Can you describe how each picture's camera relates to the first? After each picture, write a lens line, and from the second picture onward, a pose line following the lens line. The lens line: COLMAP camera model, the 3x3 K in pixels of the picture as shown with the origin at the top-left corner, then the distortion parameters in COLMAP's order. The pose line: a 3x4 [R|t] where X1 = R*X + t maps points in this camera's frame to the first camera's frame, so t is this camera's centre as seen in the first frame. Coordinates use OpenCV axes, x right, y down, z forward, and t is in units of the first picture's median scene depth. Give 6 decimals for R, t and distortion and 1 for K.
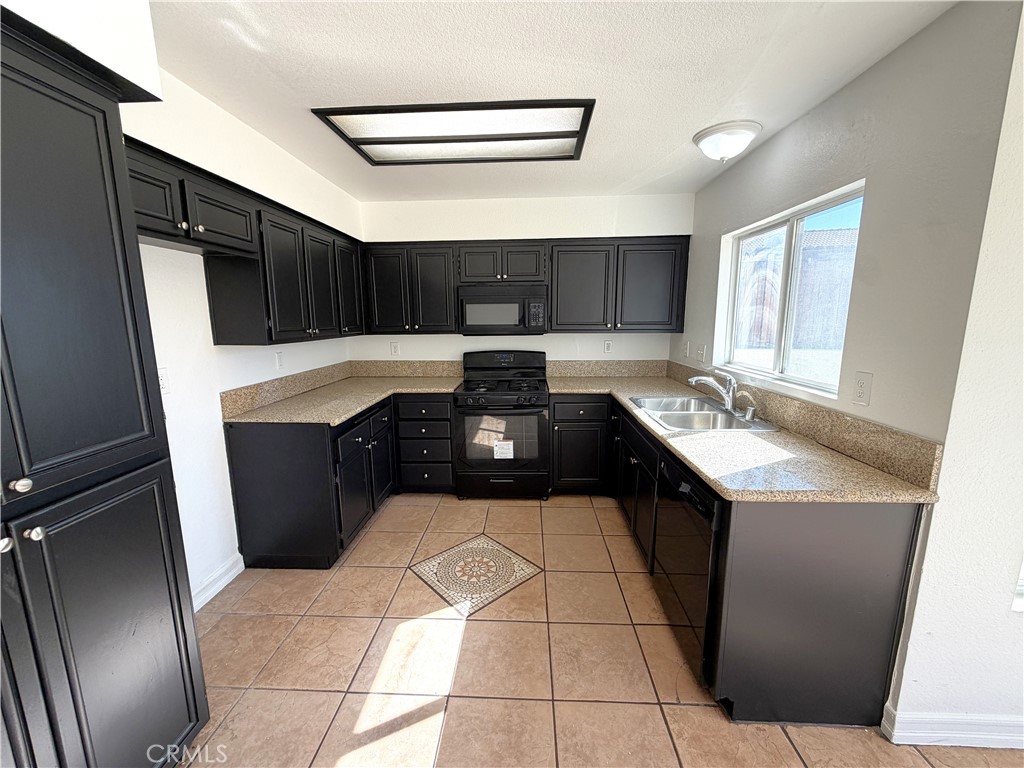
lens RADIAL K [[410.7, 0, 513.1], [0, 410.7, 385.8], [0, 0, 1]] dist [-0.002185, 0.000661]
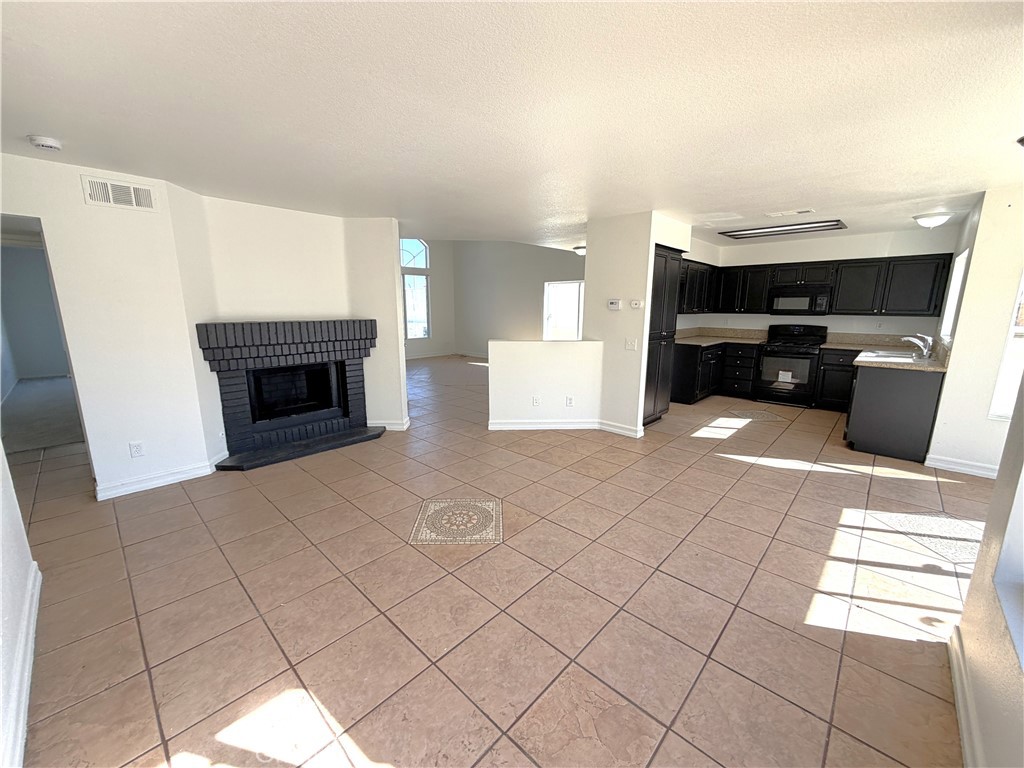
lens RADIAL K [[410.7, 0, 509.3], [0, 410.7, 388.0], [0, 0, 1]] dist [-0.002185, 0.000661]
pose [[0.759175, 0.139276, -0.635811, 0.207270], [-0.116664, 0.990136, 0.077592, 0.197217], [0.640346, 0.015270, 0.767935, -1.165605]]
